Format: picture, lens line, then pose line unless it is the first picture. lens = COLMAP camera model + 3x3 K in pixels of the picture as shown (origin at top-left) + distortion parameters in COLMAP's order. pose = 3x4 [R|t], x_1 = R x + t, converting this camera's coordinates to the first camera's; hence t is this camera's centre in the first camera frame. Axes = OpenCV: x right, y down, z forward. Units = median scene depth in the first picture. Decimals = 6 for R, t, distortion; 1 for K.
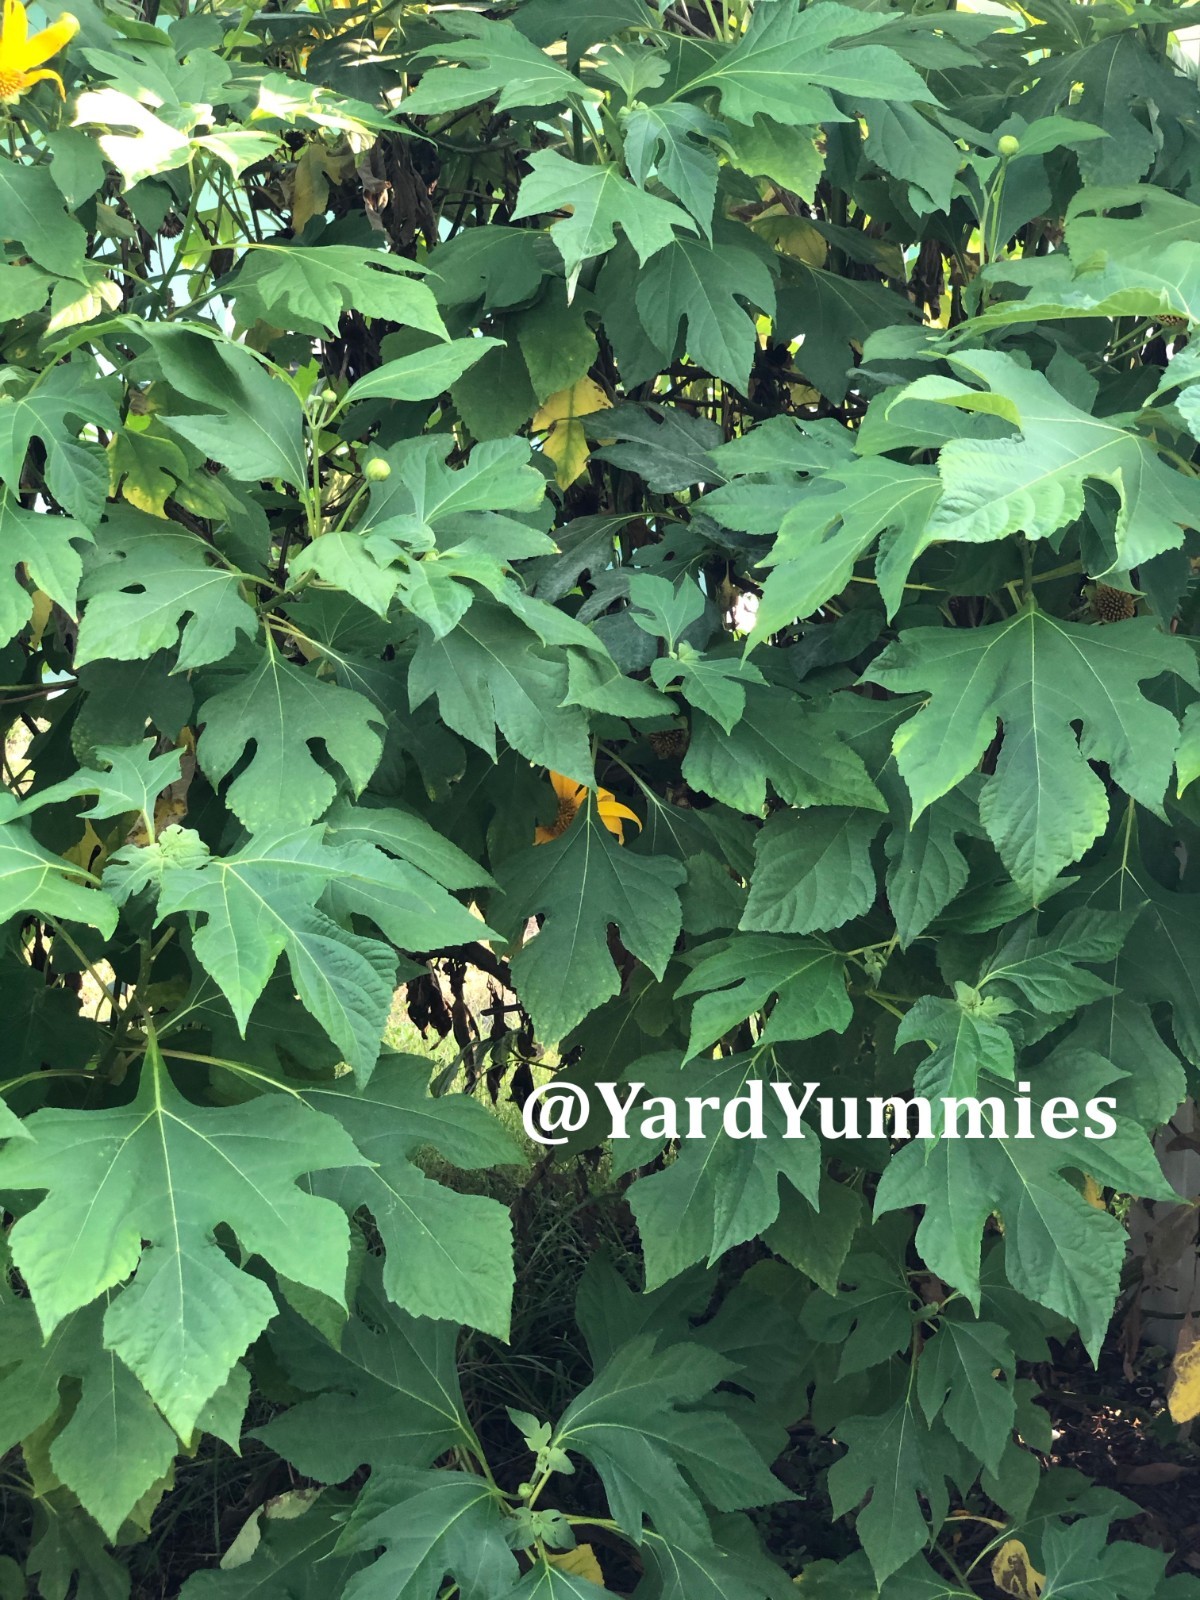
lens RADIAL K [[1043.3, 0, 600.0], [0, 1043.3, 800.0], [0, 0, 1]] dist [-0.006617, 0.004441]
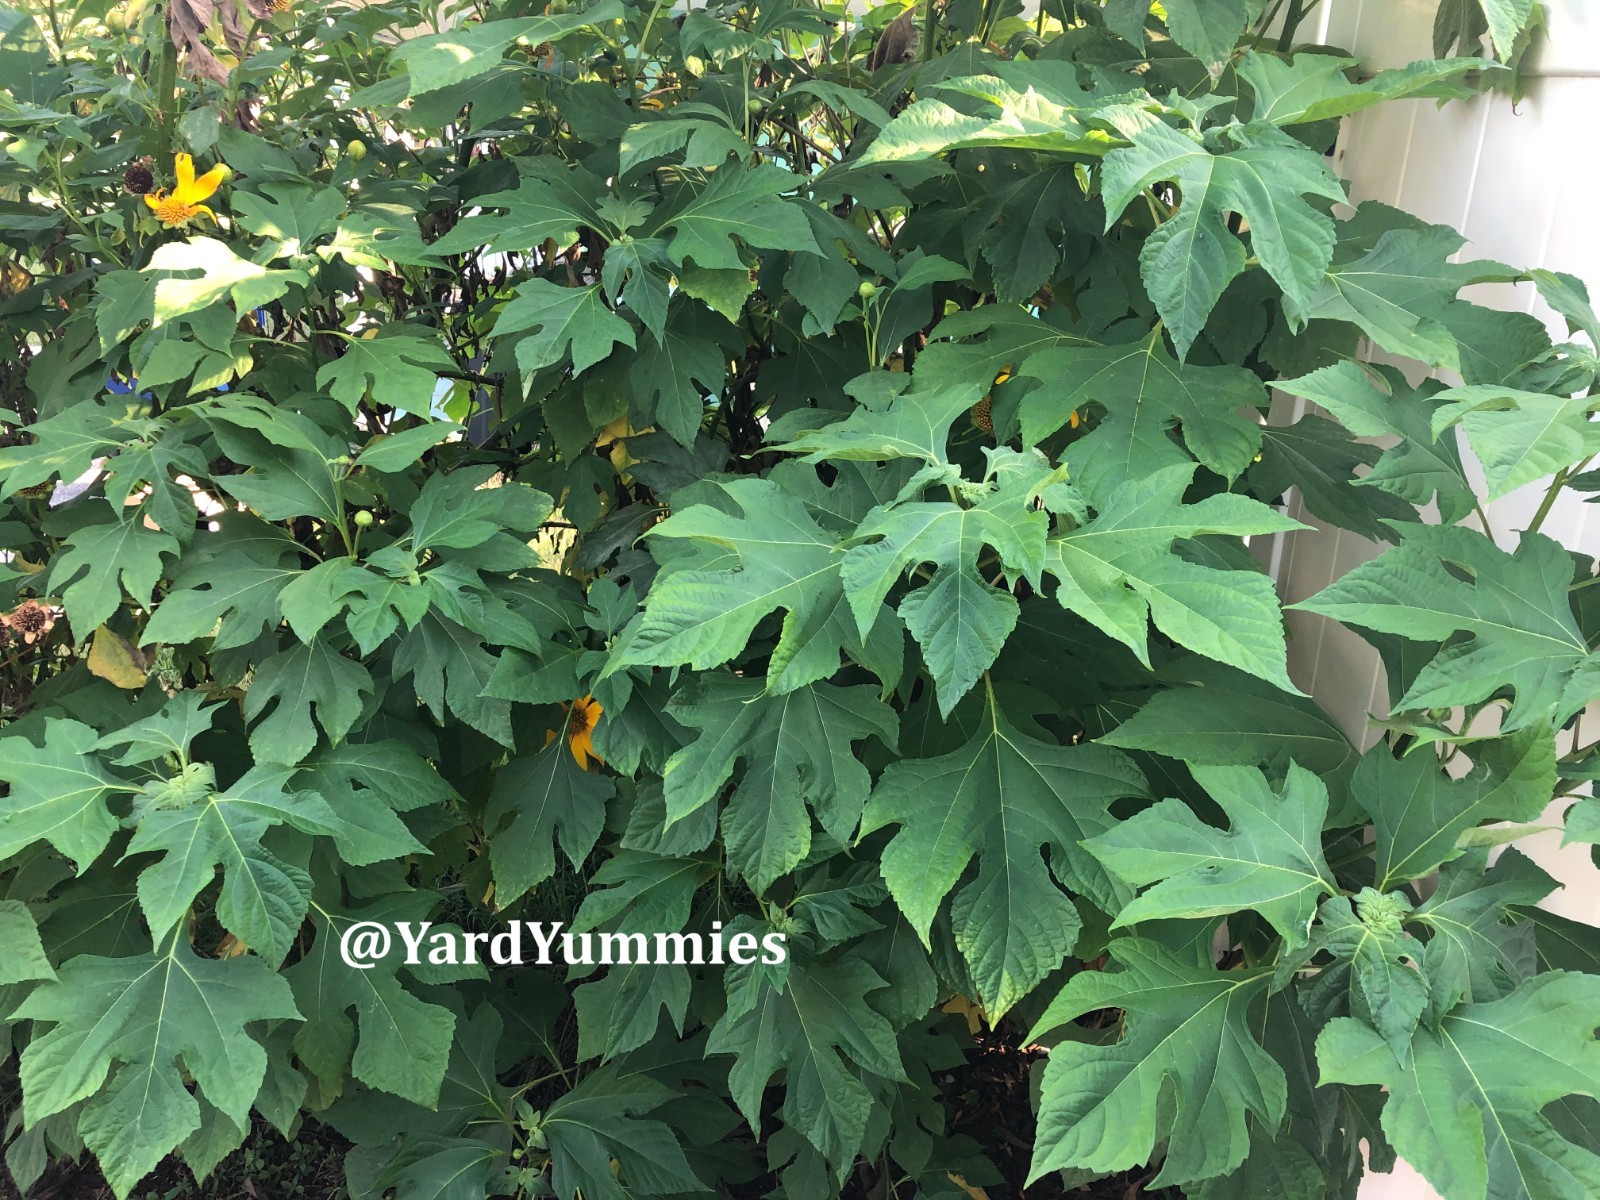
lens RADIAL K [[651.3, 0, 800.0], [0, 651.3, 600.0], [0, 0, 1]] dist [0.015364, -0.012581]
pose [[0.993331, 0.082692, -0.080346, 0.456922], [-0.079573, 0.995974, 0.041275, -0.290734], [0.083435, -0.034607, 0.995912, 0.160597]]
